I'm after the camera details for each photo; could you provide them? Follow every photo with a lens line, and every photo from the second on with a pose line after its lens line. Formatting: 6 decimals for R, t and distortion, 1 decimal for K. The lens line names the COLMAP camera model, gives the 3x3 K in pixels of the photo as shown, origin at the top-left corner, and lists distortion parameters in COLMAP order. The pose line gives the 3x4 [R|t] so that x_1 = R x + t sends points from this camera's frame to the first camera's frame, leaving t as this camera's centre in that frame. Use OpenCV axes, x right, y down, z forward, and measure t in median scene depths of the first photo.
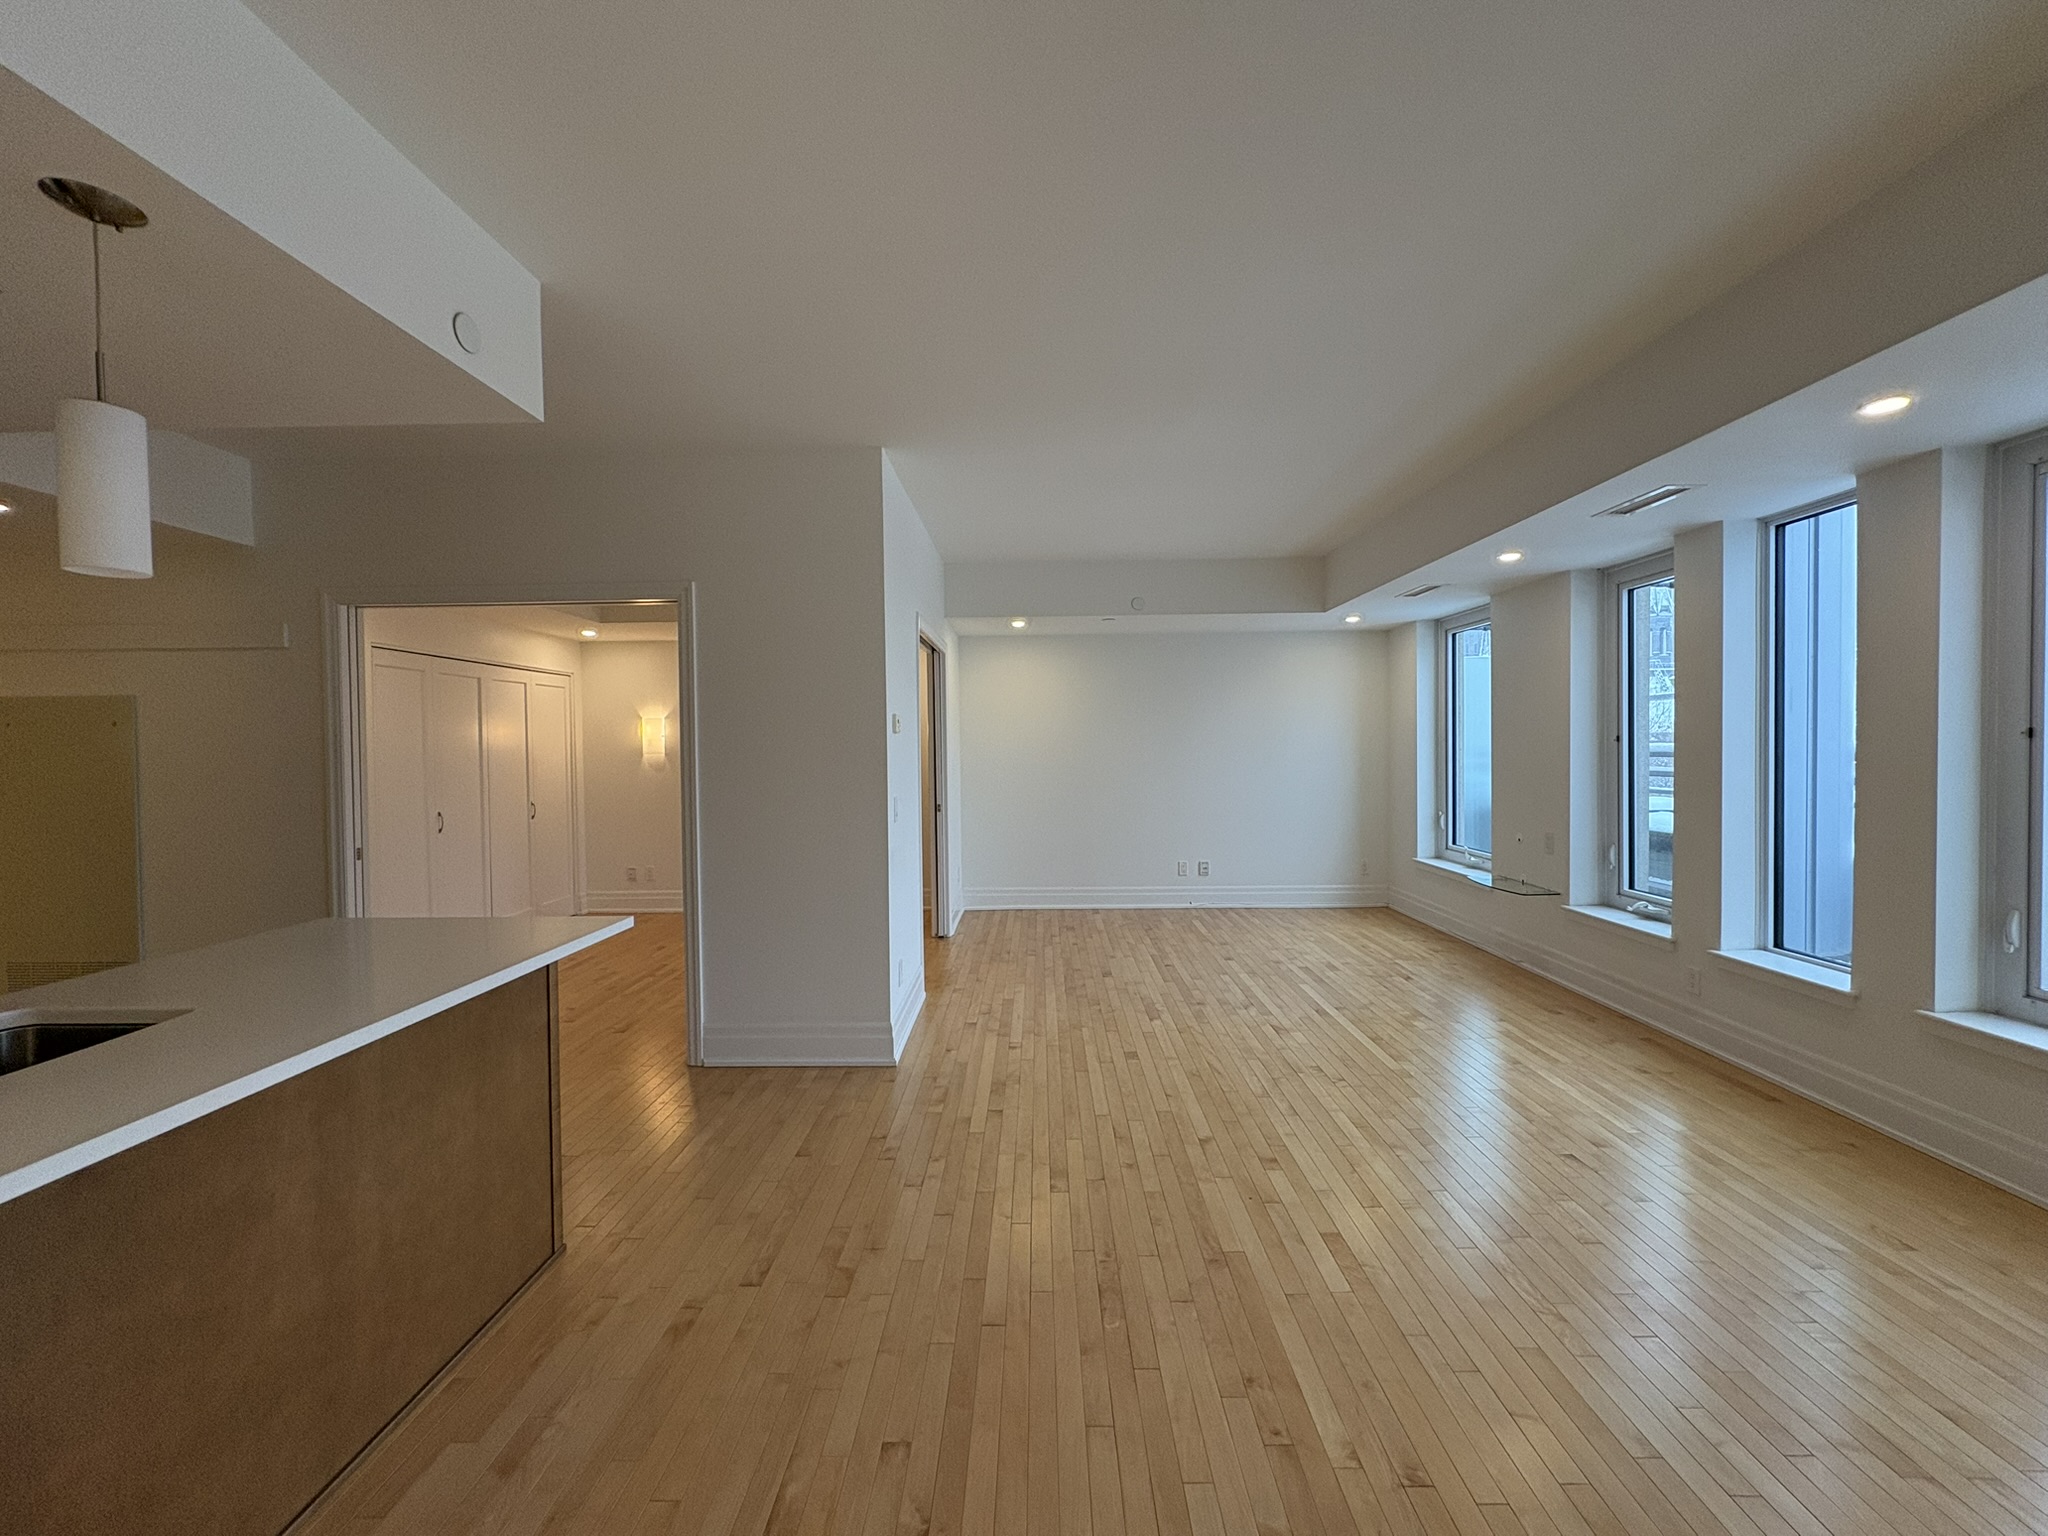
lens RADIAL K [[809.8, 0, 1025.8], [0, 809.8, 762.4], [0, 0, 1]] dist [0.001262, 0.000142]
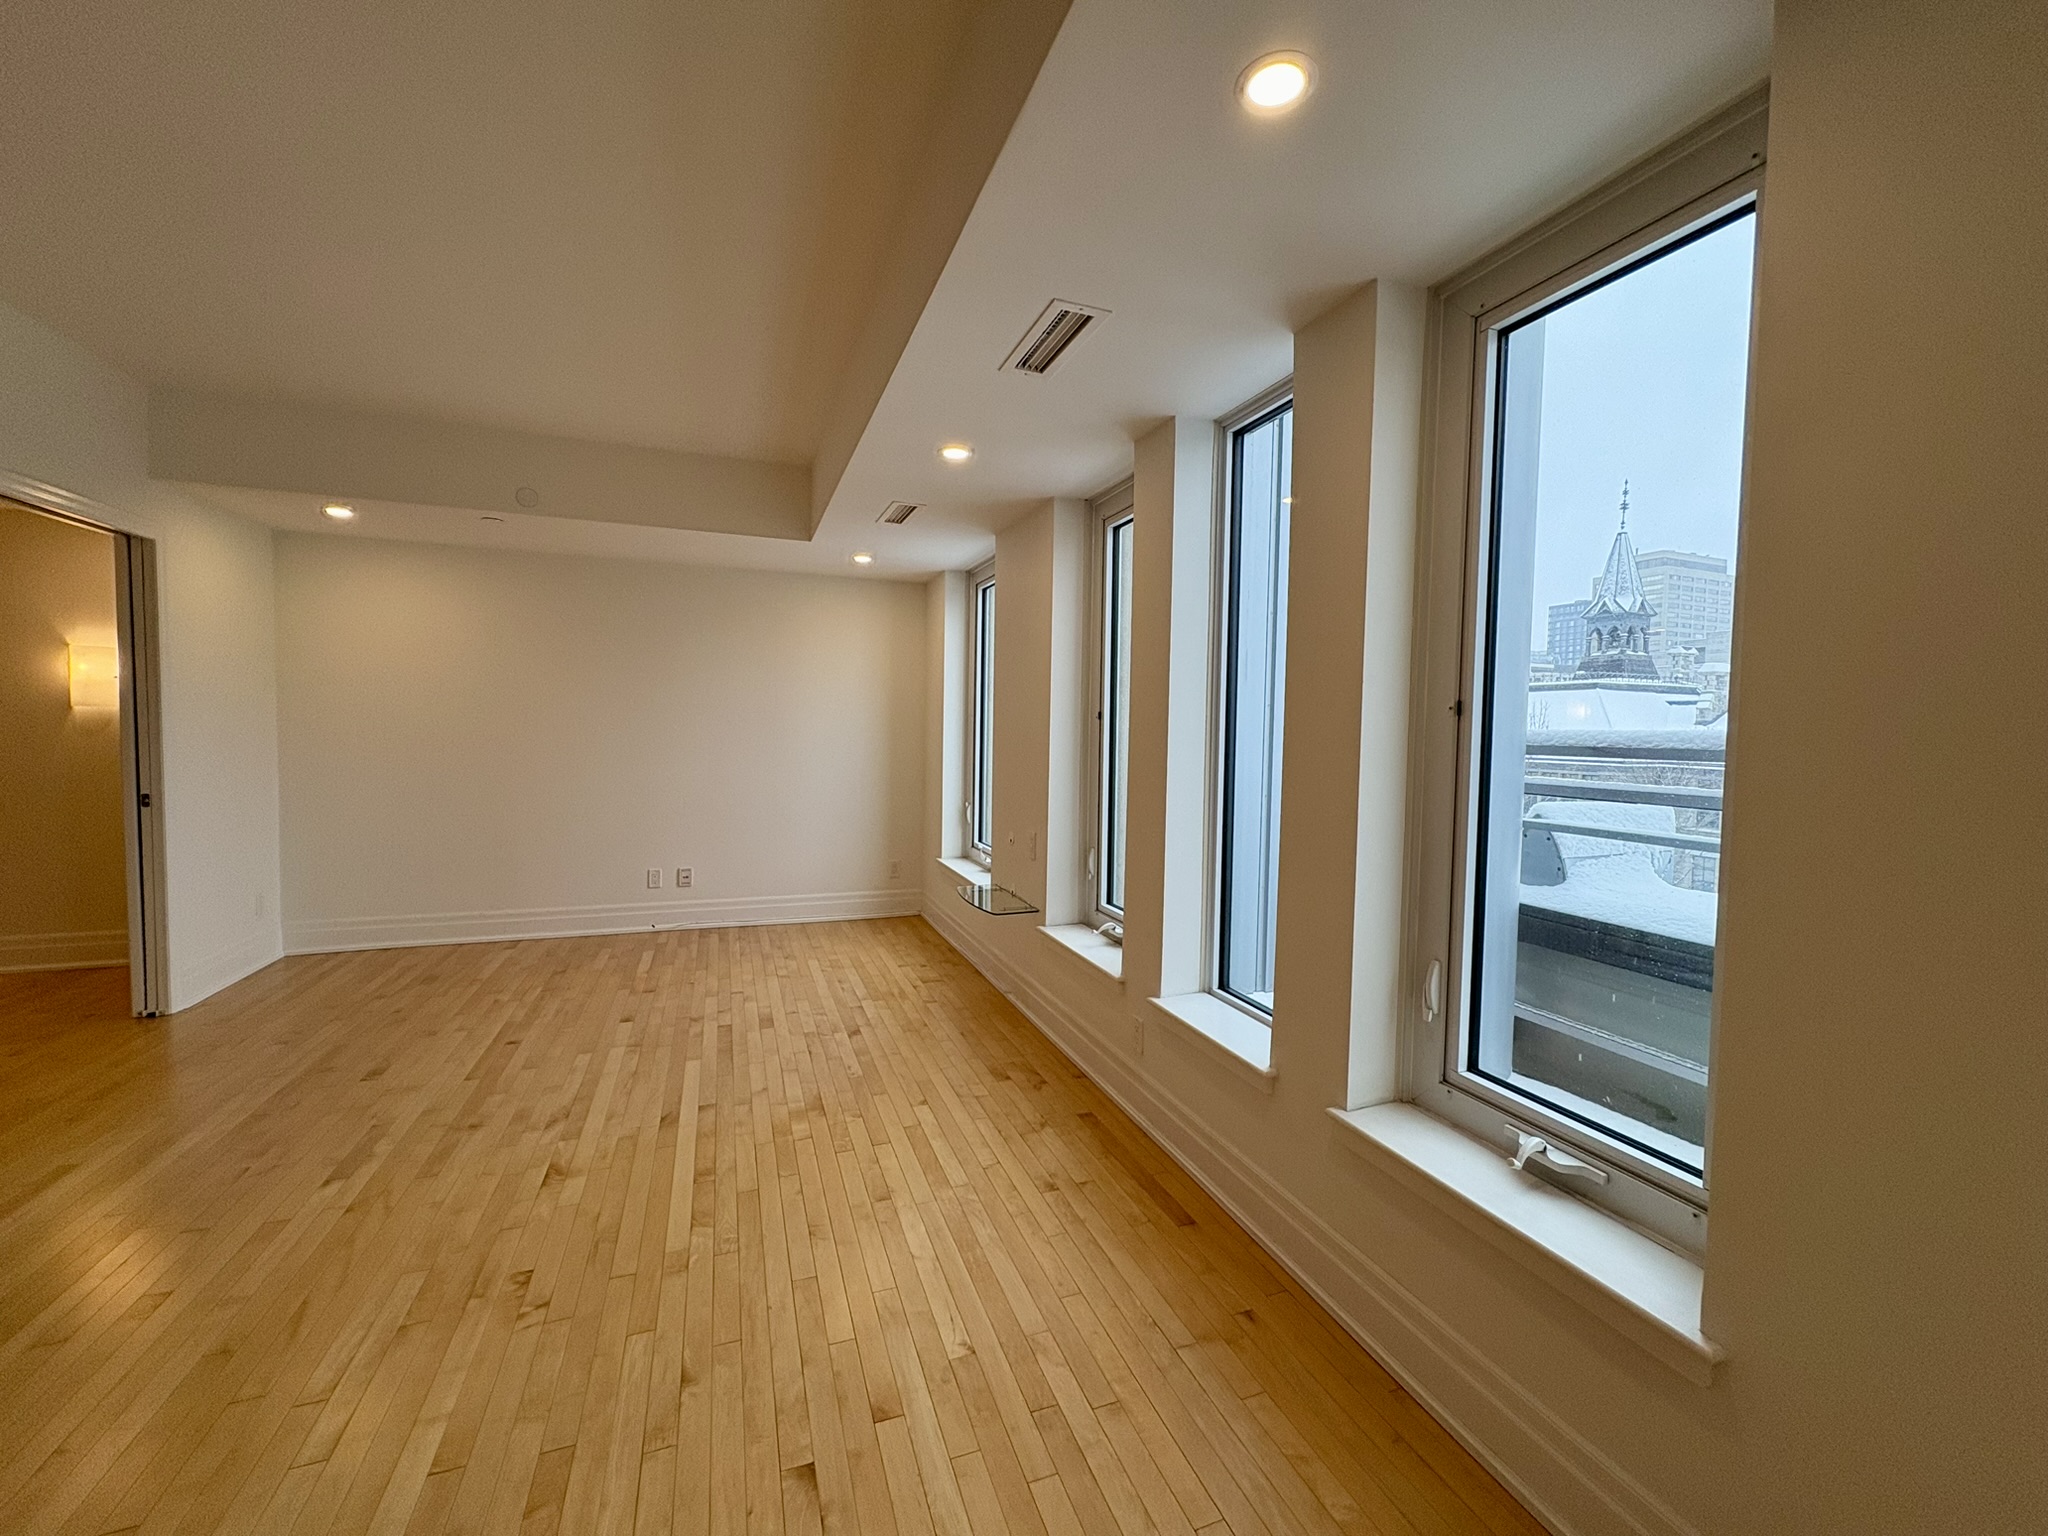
lens RADIAL K [[809.8, 0, 1025.8], [0, 809.8, 762.4], [0, 0, 1]] dist [0.001262, 0.000142]
pose [[0.930291, 0.014069, 0.366553, 0.390292], [-0.022650, 0.999561, 0.019117, 0.002827], [-0.366123, -0.026087, 0.930201, 0.298709]]
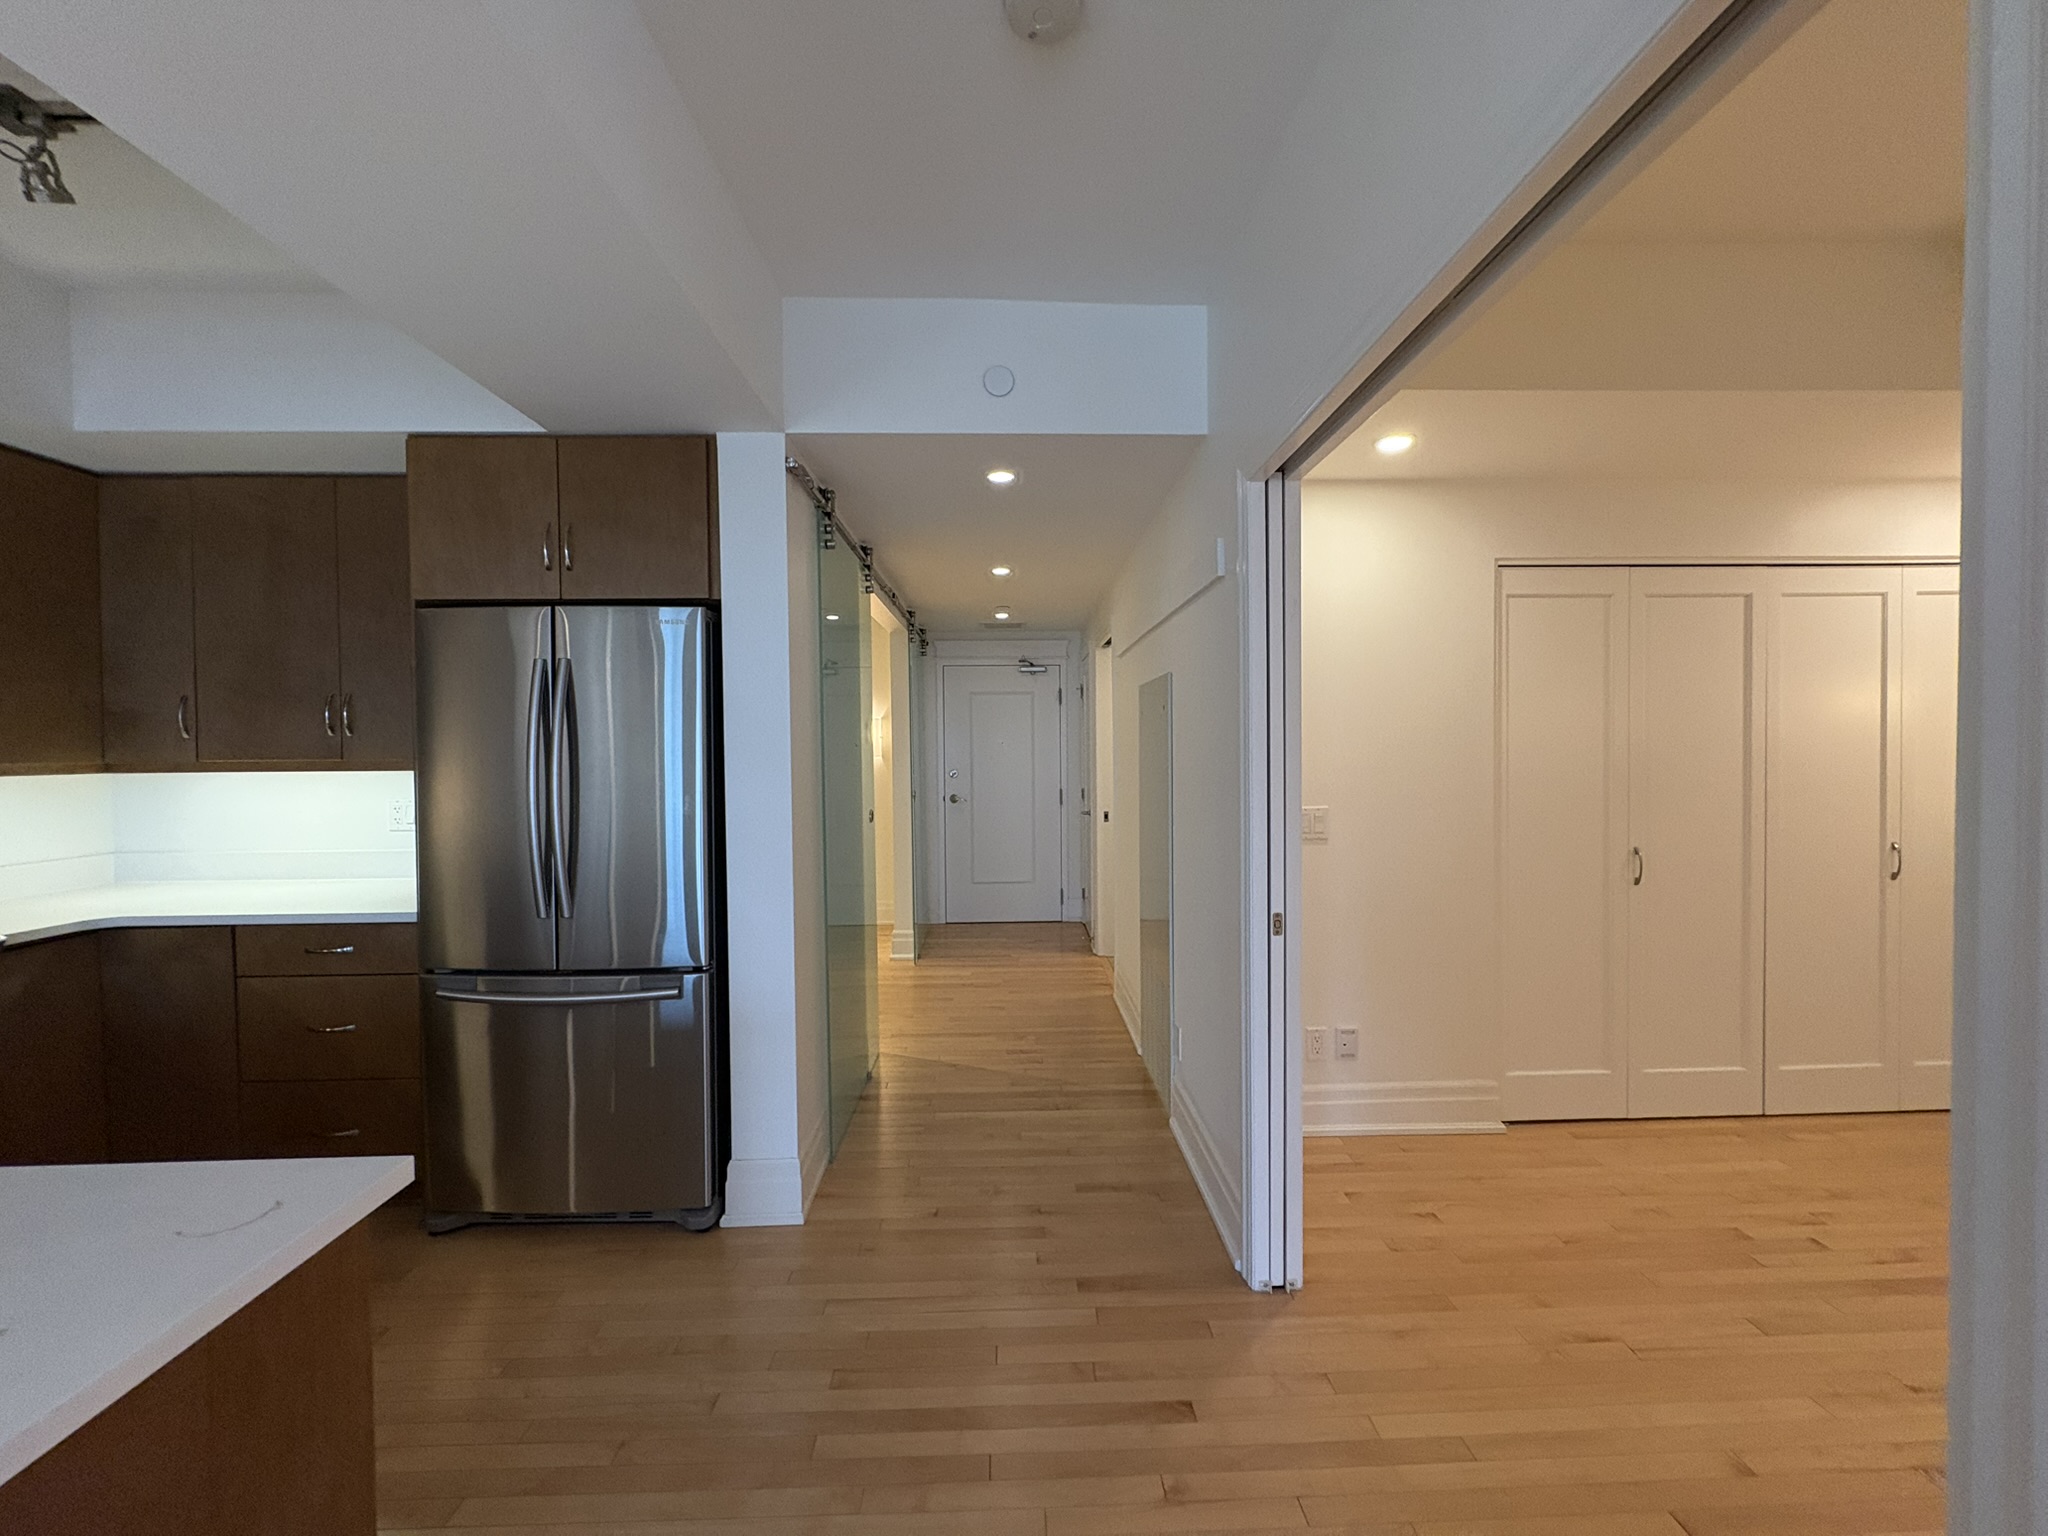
lens RADIAL K [[809.8, 0, 1025.8], [0, 809.8, 762.4], [0, 0, 1]] dist [0.001262, 0.000142]
pose [[0.049229, 0.029791, -0.998343, -0.243801], [-0.009413, 0.999525, 0.029362, -0.011805], [0.998743, 0.007952, 0.049486, 0.705379]]
